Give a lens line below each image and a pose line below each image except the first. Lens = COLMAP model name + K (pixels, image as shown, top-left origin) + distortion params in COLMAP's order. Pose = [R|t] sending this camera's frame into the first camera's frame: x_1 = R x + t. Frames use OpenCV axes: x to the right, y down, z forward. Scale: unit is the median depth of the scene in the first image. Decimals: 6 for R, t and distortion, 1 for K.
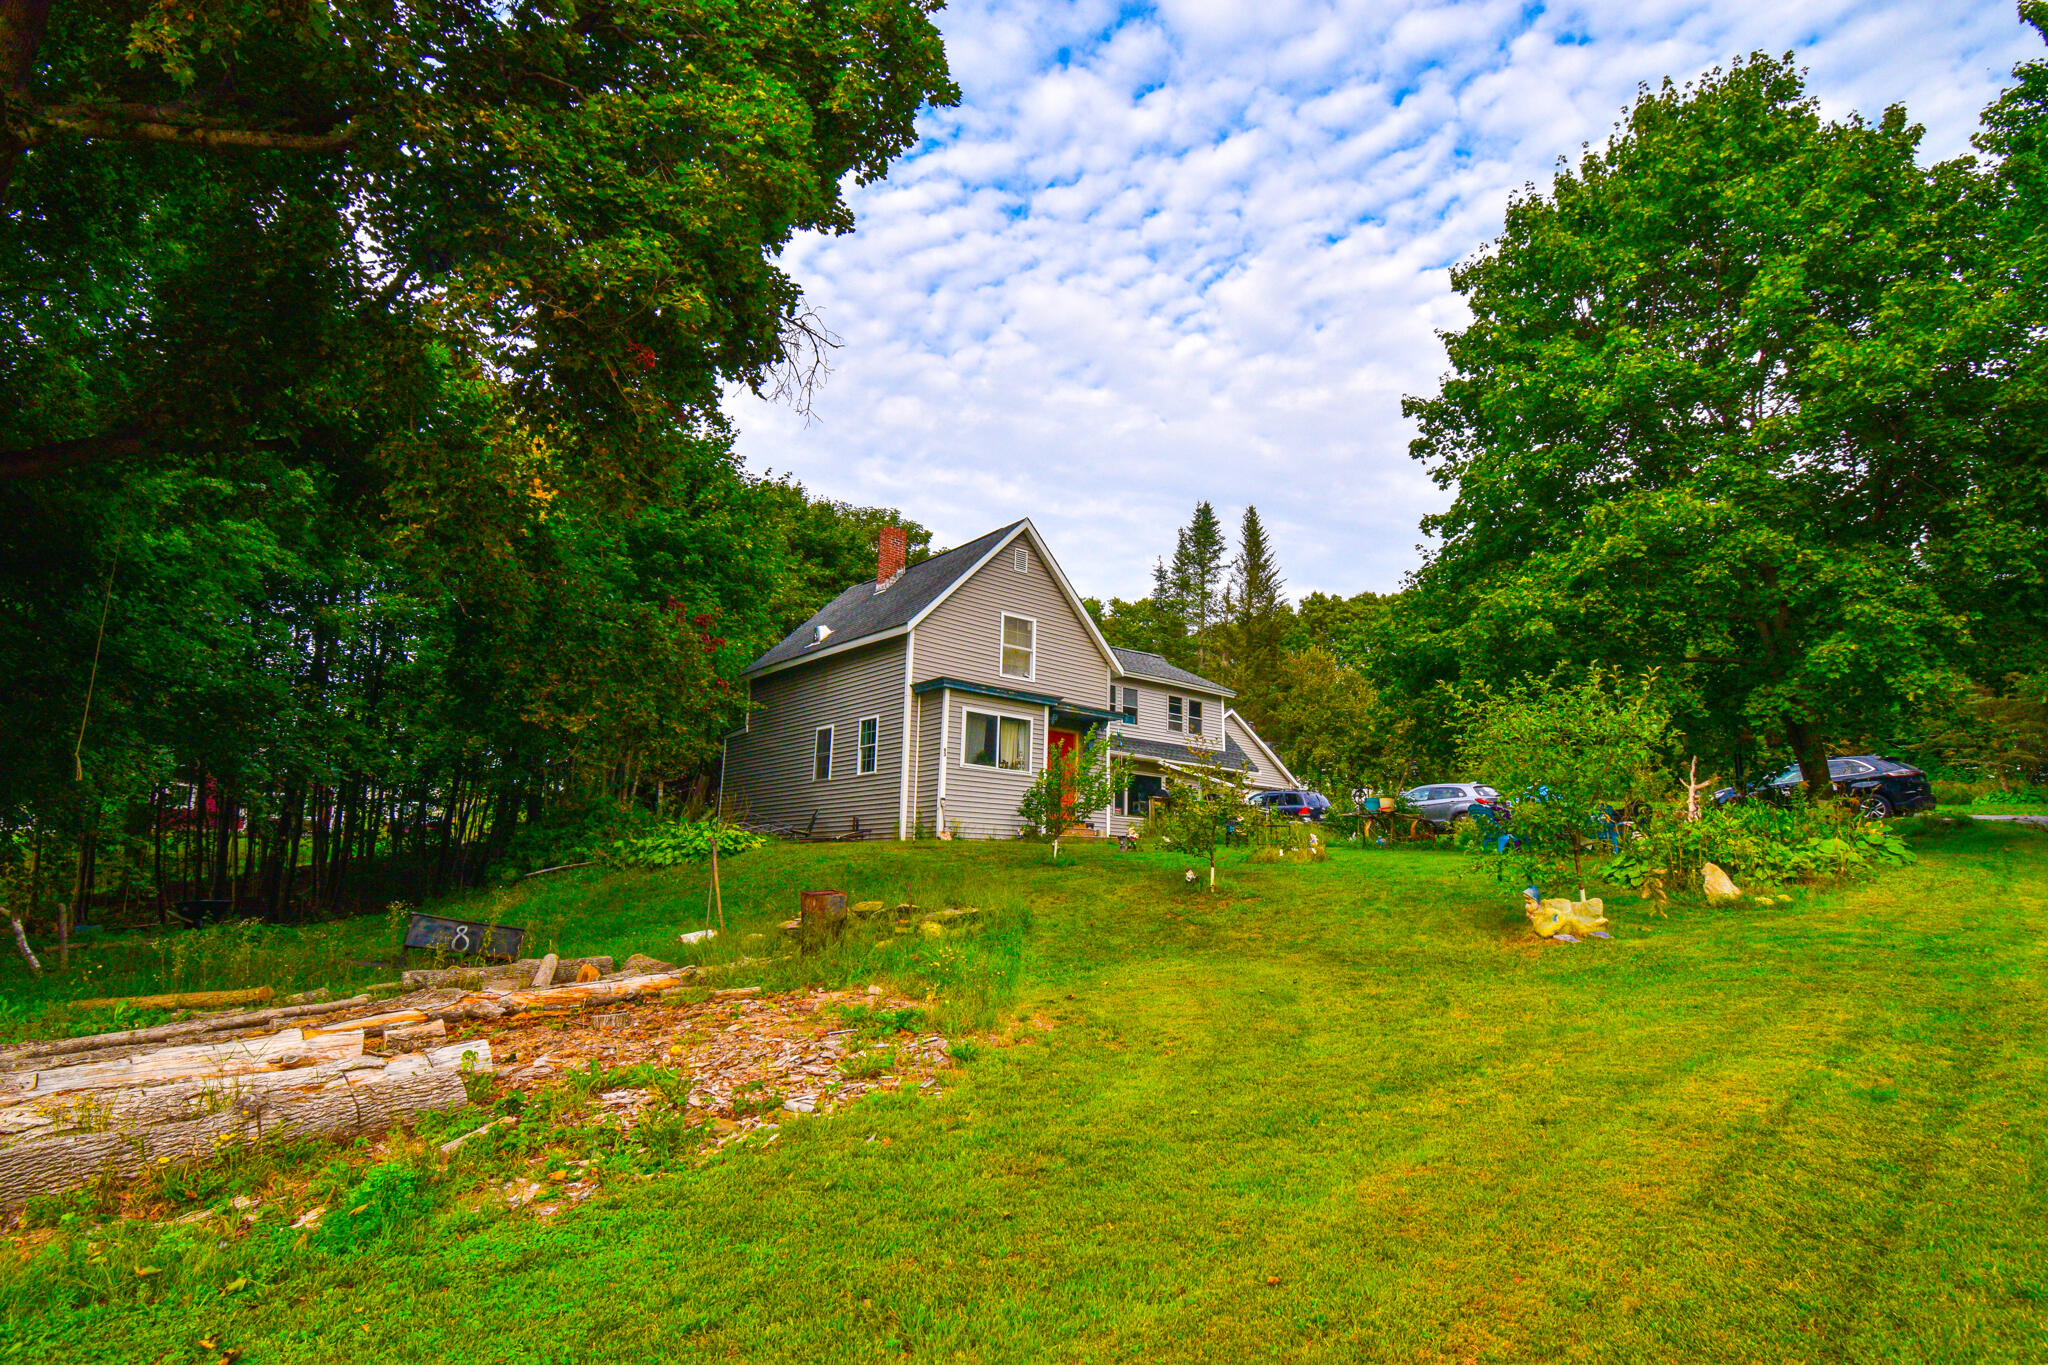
lens RADIAL K [[1161.7, 0, 1024.0], [0, 1161.7, 682.5], [0, 0, 1]] dist [0.000167, -0.000217]
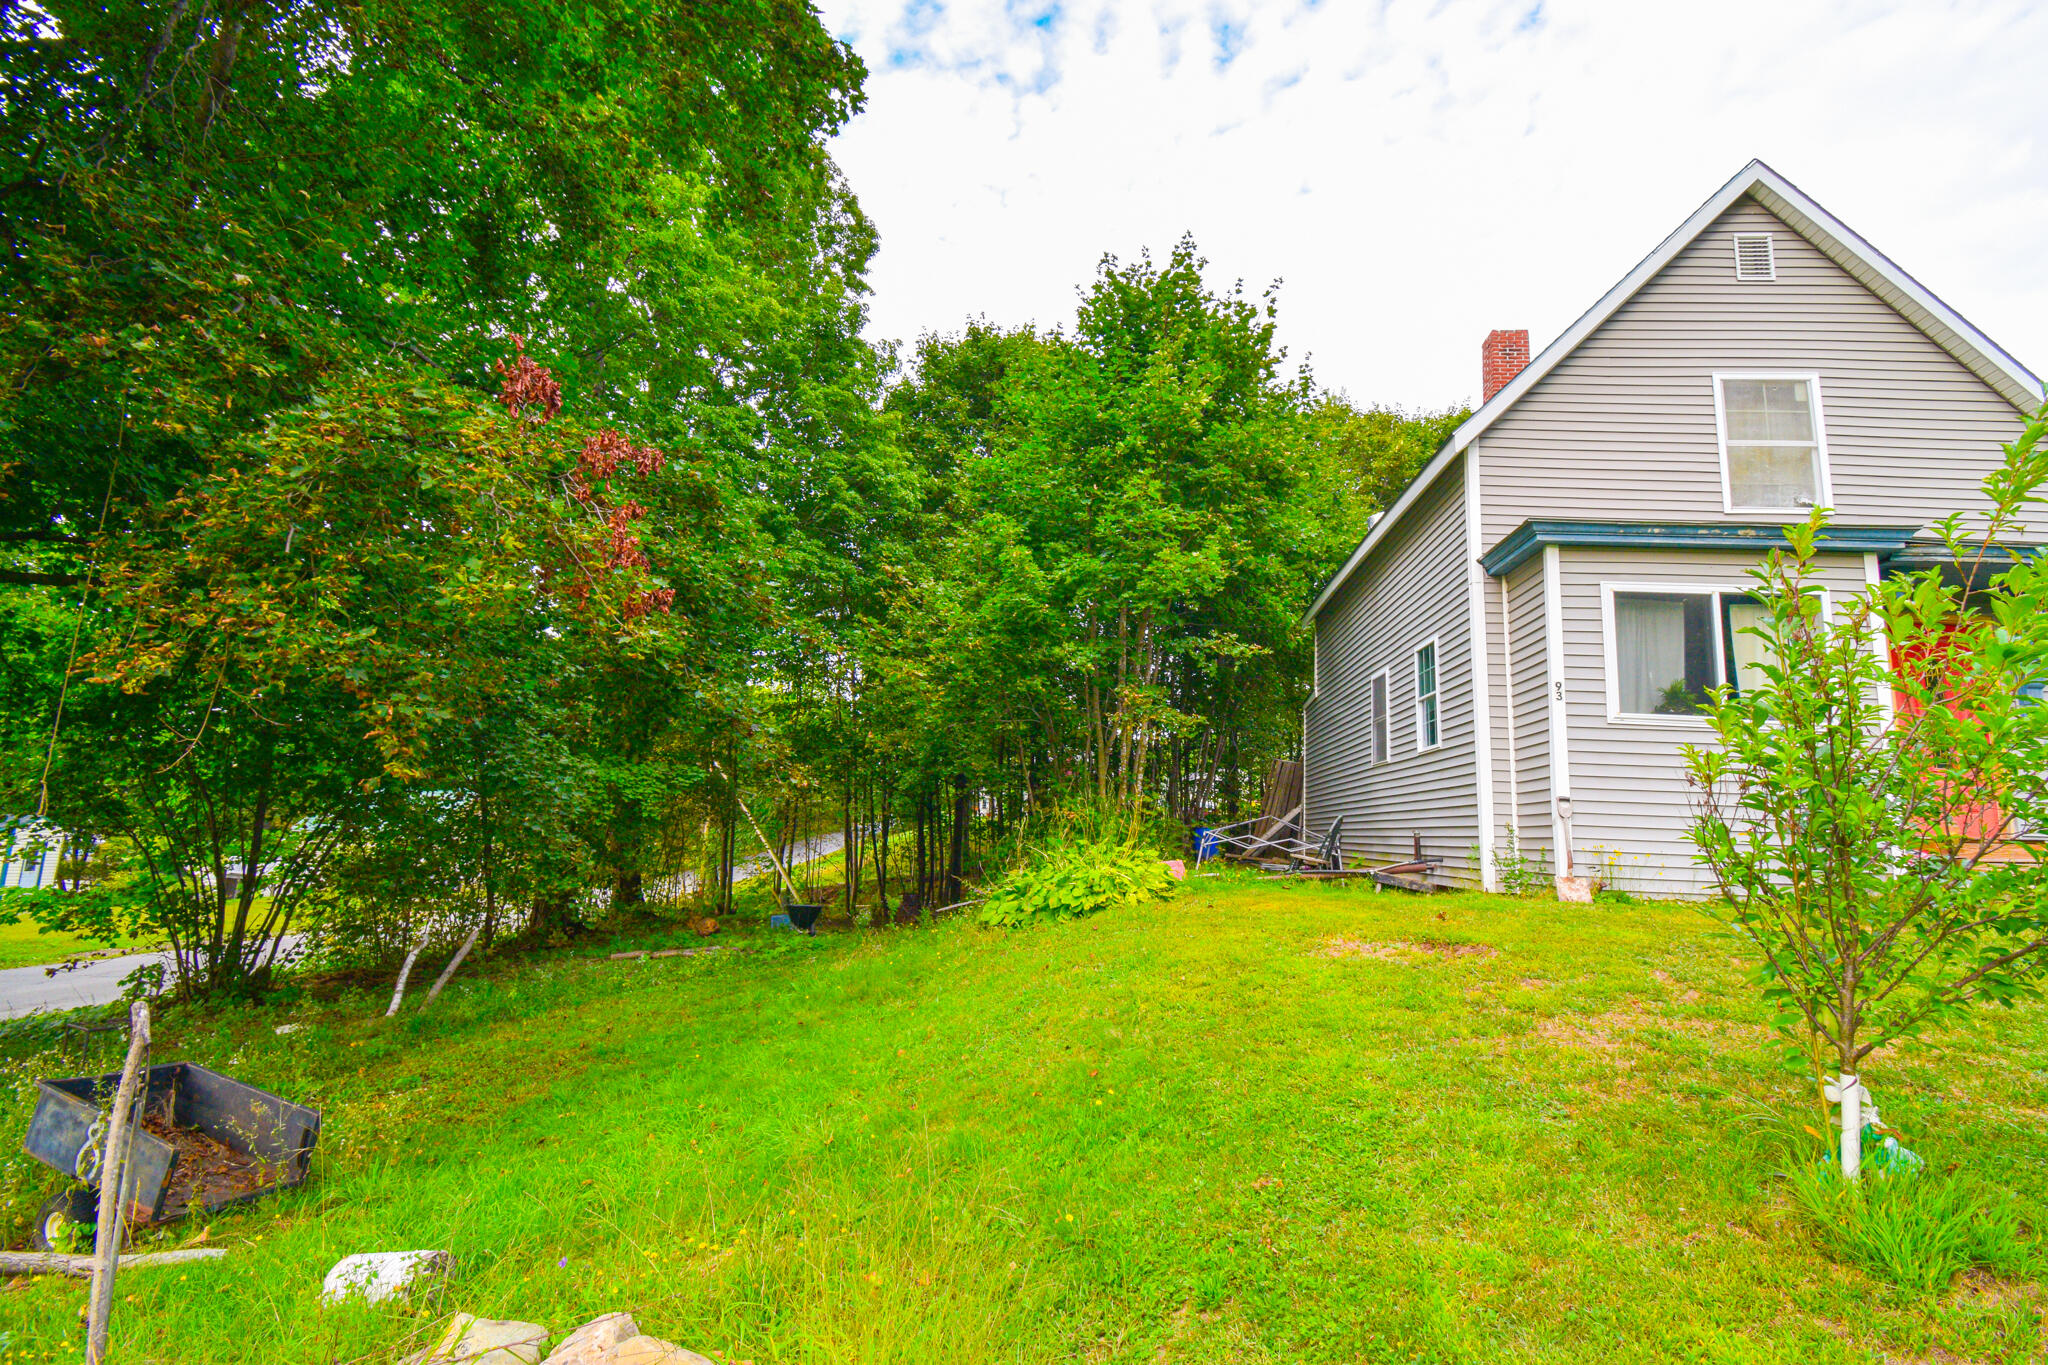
lens RADIAL K [[918.4, 0, 1021.6], [0, 918.4, 677.2], [0, 0, 1]] dist [0.022276, -0.027938]
pose [[0.707445, -0.105799, -0.698805, 0.030055], [0.103616, 0.993575, -0.045529, 0.048425], [0.699132, -0.040198, 0.713862, 0.597104]]
